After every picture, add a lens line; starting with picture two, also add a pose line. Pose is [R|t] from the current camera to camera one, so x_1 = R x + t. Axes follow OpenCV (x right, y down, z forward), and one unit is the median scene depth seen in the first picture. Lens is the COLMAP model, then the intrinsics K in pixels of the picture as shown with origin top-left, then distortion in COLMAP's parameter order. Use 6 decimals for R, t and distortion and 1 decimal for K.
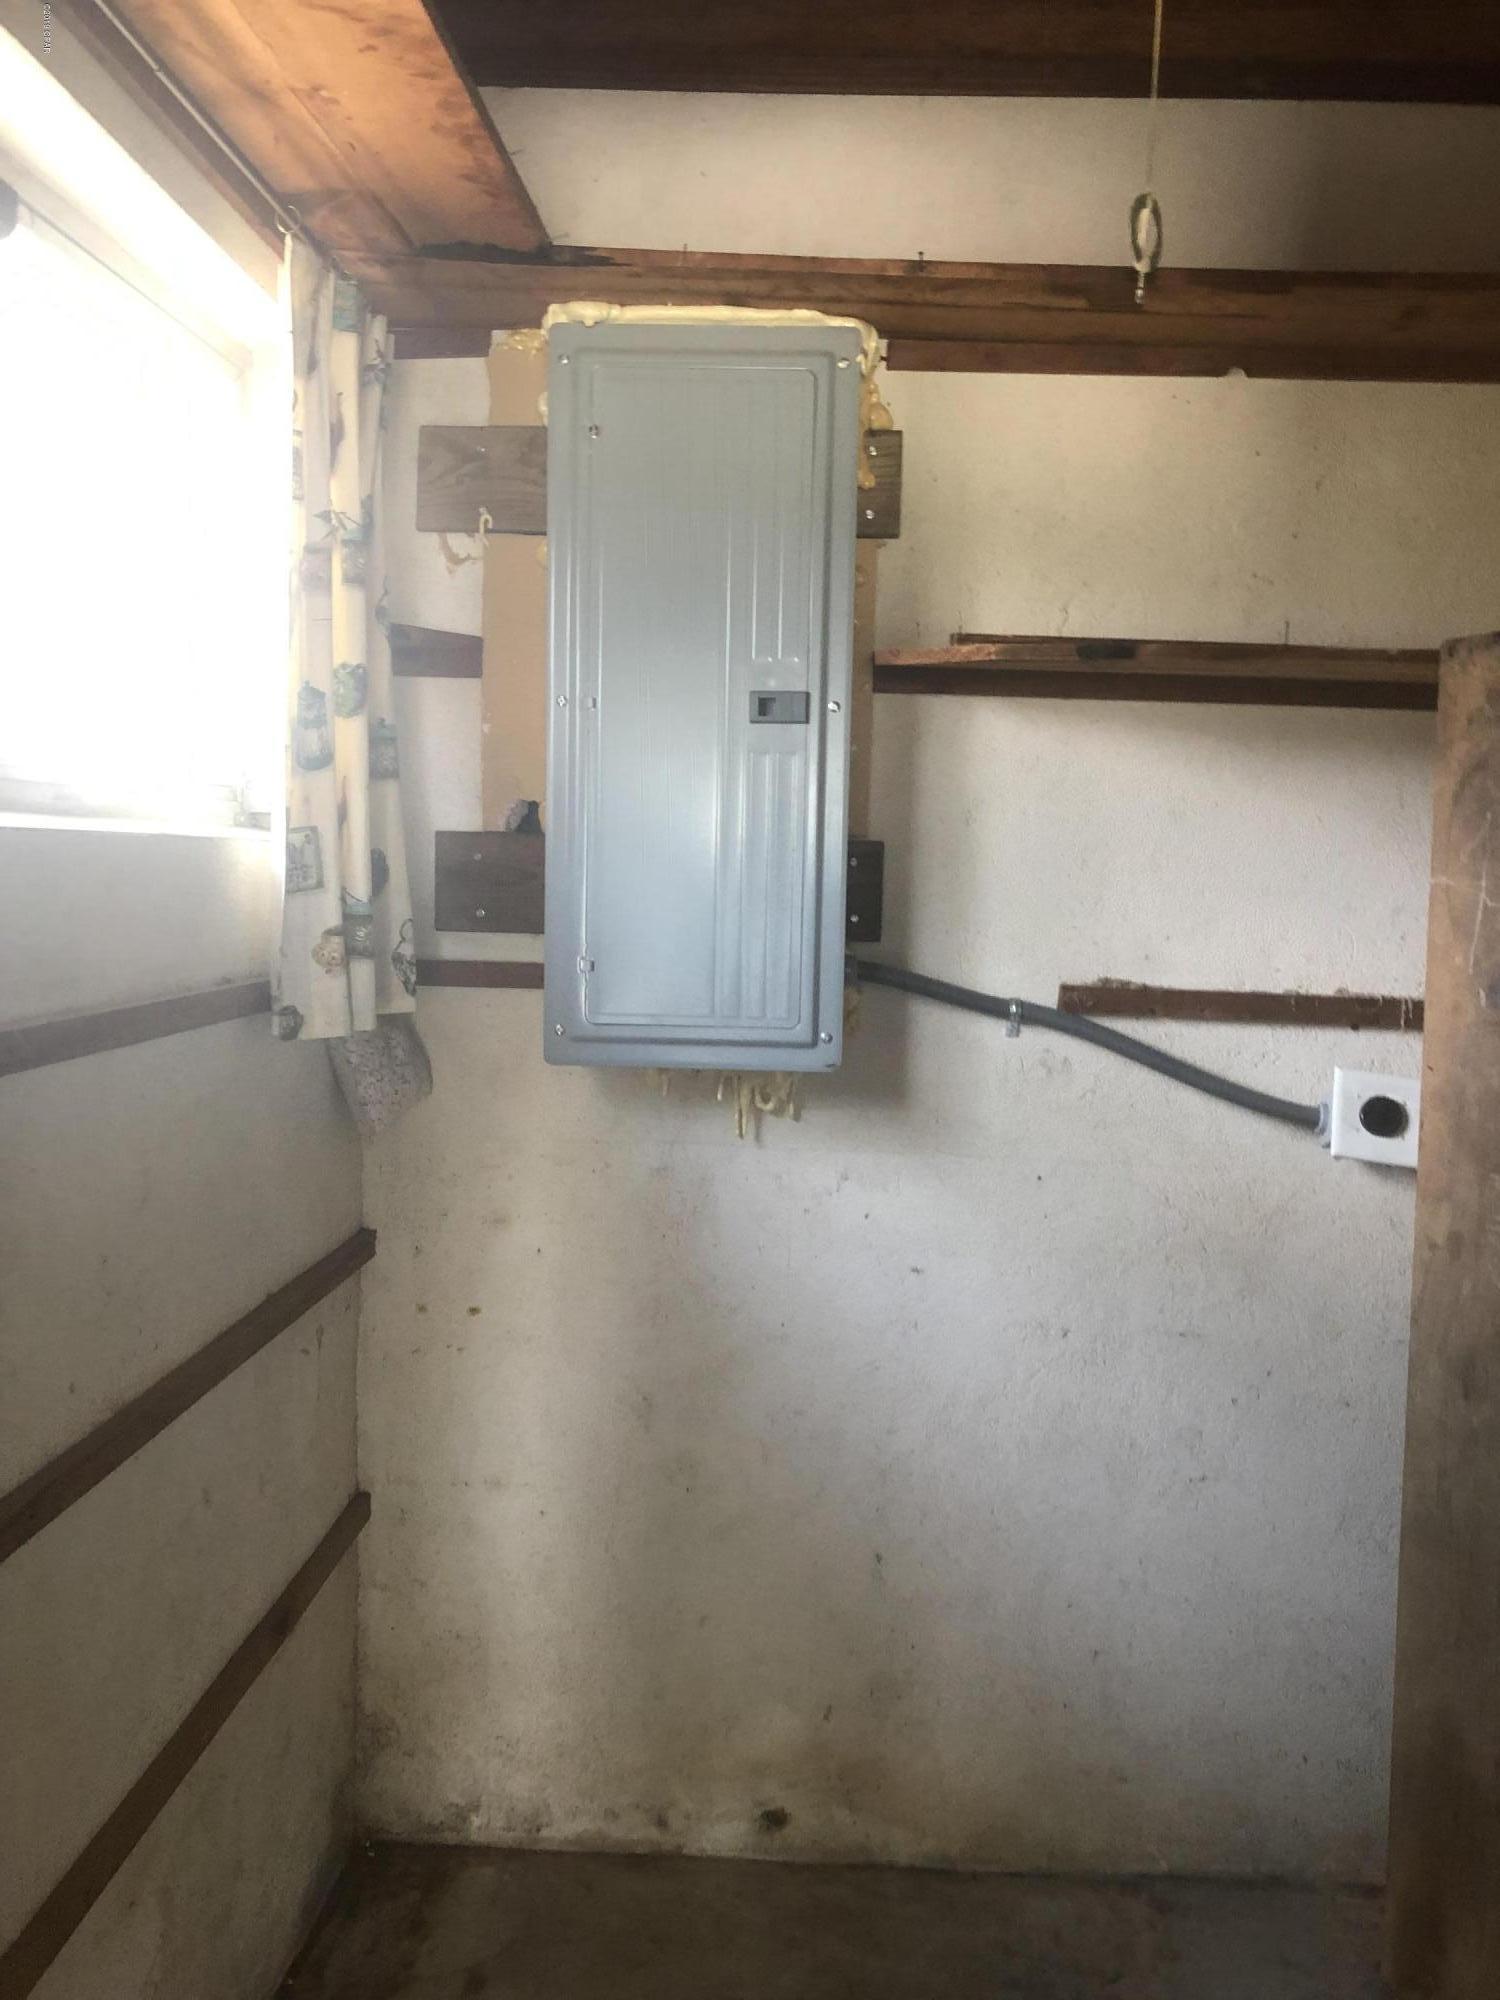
lens RADIAL K [[1657.5, 0, 756.9], [0, 1657.5, 1002.3], [0, 0, 1]] dist [0.065638, -0.092092]
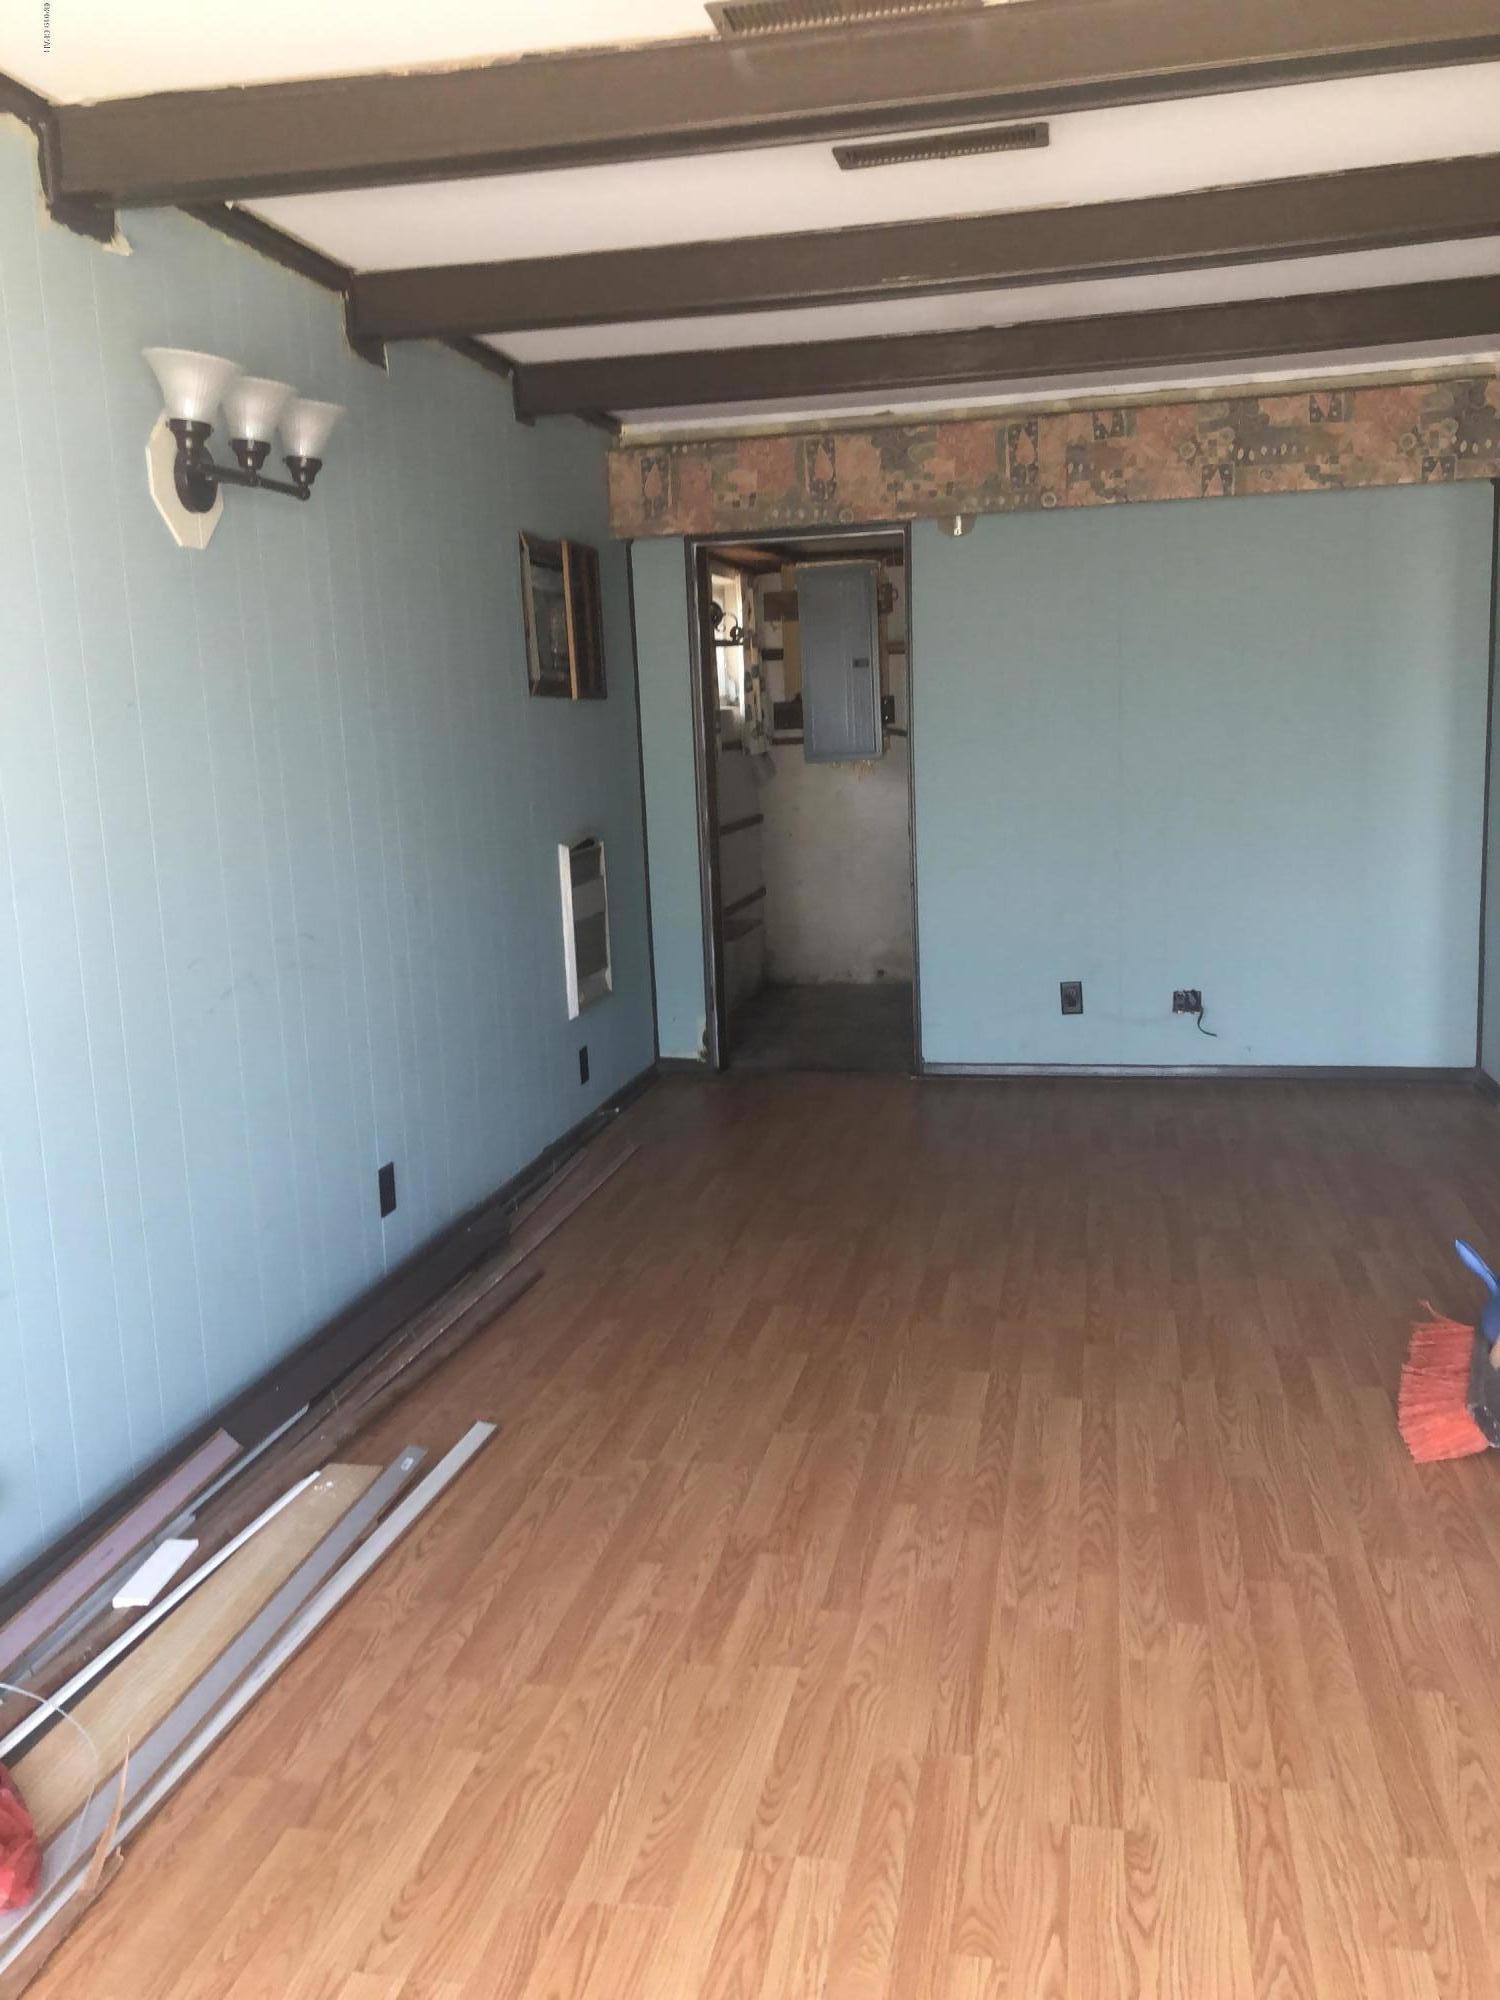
lens RADIAL K [[1657.5, 0, 748.0], [0, 1657.5, 1007.3], [0, 0, 1]] dist [0.065638, -0.092092]
pose [[0.984647, -0.041320, -0.169598, 0.360266], [0.058923, 0.993230, 0.100109, 0.203446], [0.164313, -0.108565, 0.980416, -2.781388]]
